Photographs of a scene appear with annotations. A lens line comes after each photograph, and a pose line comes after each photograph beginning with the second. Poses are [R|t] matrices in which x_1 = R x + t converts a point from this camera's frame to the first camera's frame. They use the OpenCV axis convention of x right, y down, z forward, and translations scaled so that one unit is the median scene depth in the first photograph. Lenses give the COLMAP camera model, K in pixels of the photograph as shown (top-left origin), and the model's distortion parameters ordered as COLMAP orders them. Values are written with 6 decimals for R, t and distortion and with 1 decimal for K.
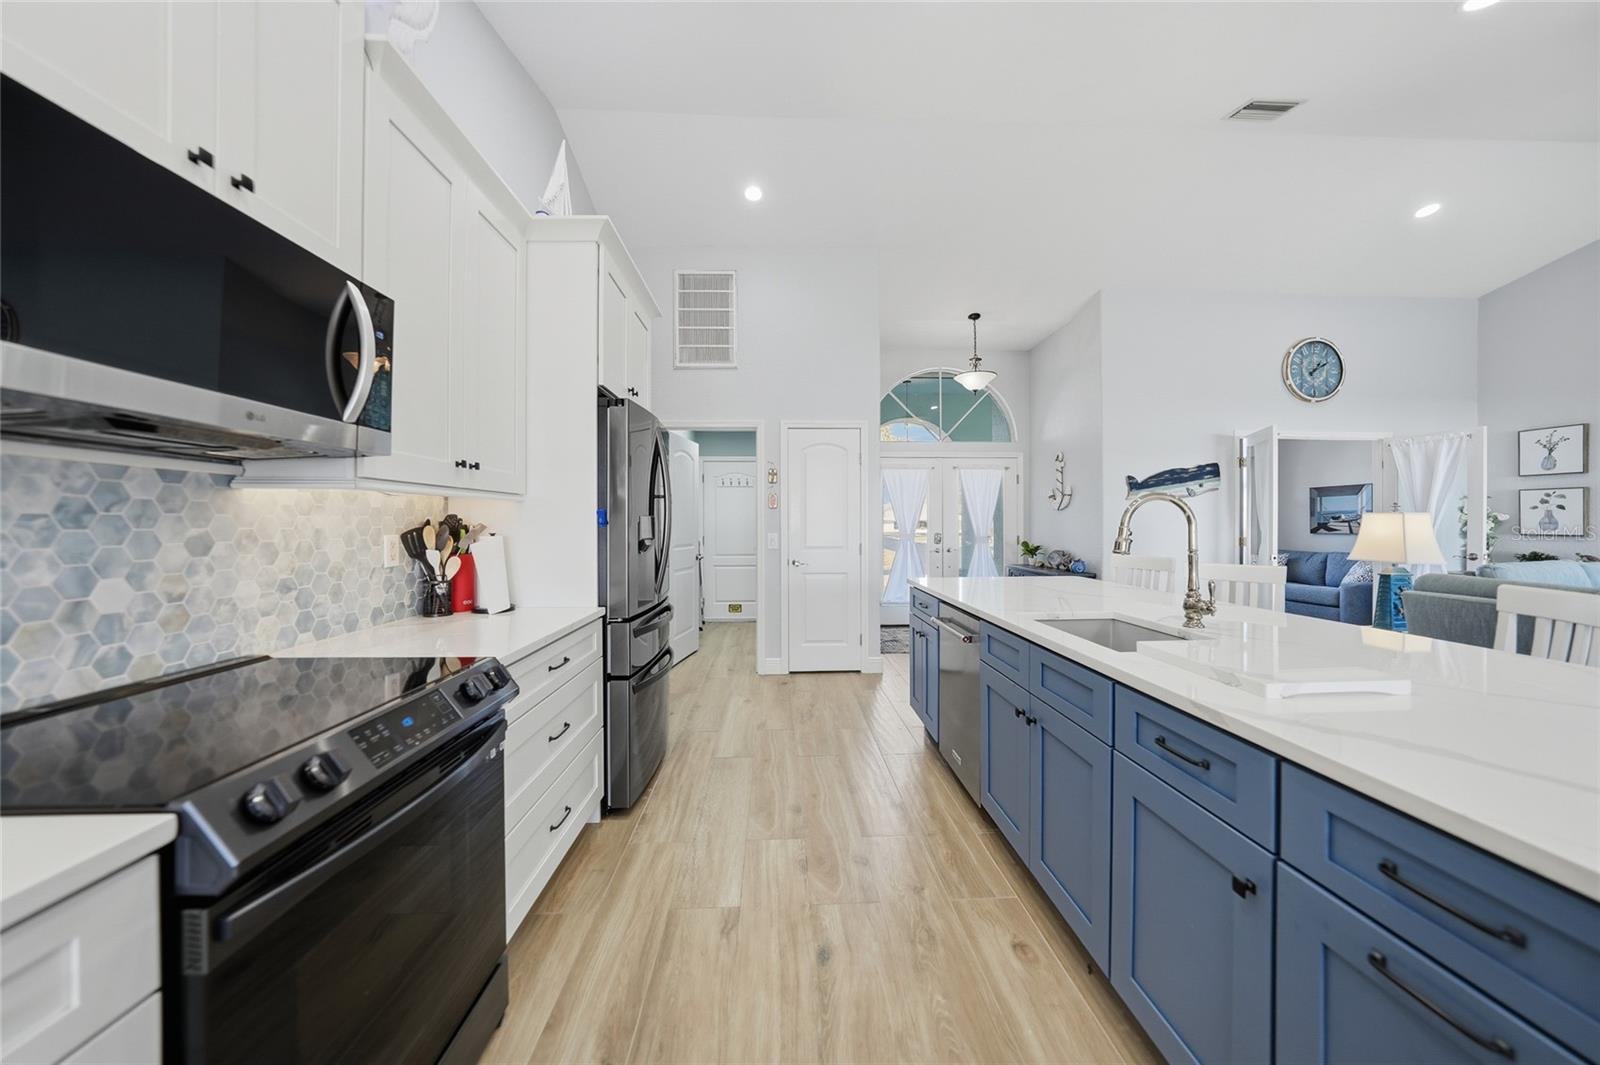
lens RADIAL K [[554.9, 0, 804.1], [0, 554.9, 526.1], [0, 0, 1]] dist [-0.014655, 0.001286]
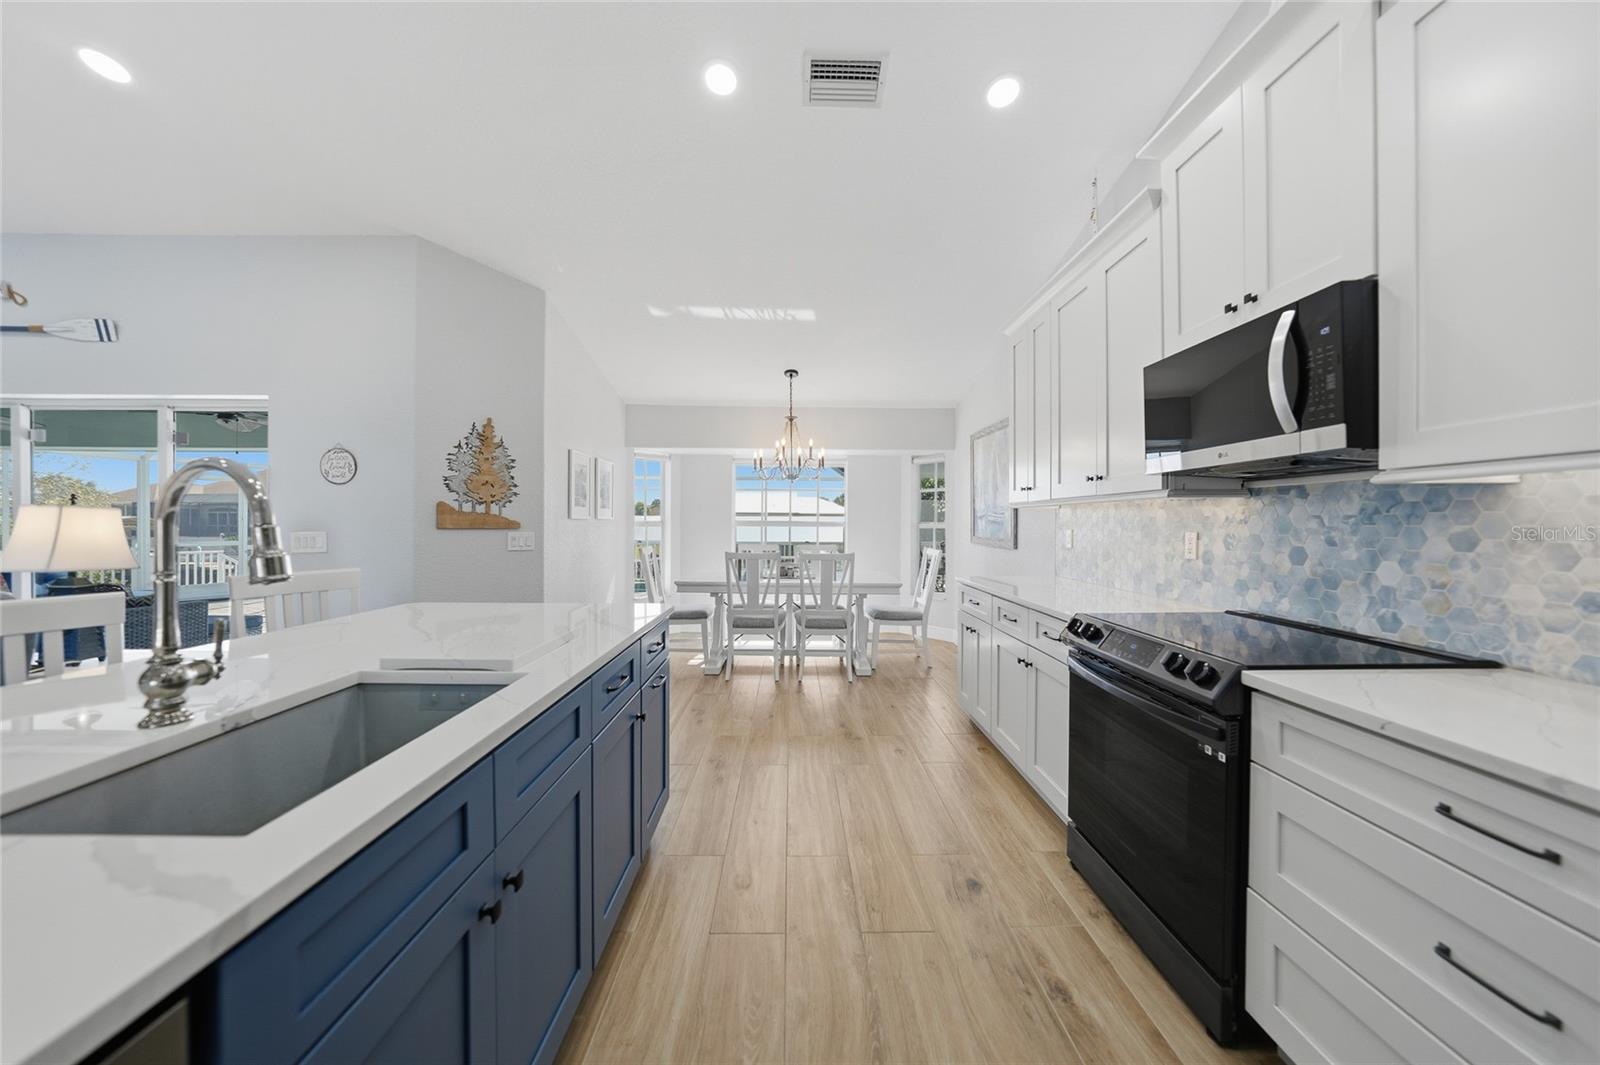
lens RADIAL K [[554.9, 0, 800.4], [0, 554.9, 524.5], [0, 0, 1]] dist [-0.014655, 0.001286]
pose [[-0.999637, -0.000124, 0.026947, 0.168521], [0.000083, 0.999970, 0.007685, -0.006157], [-0.026947, 0.007684, -0.999607, 2.280491]]
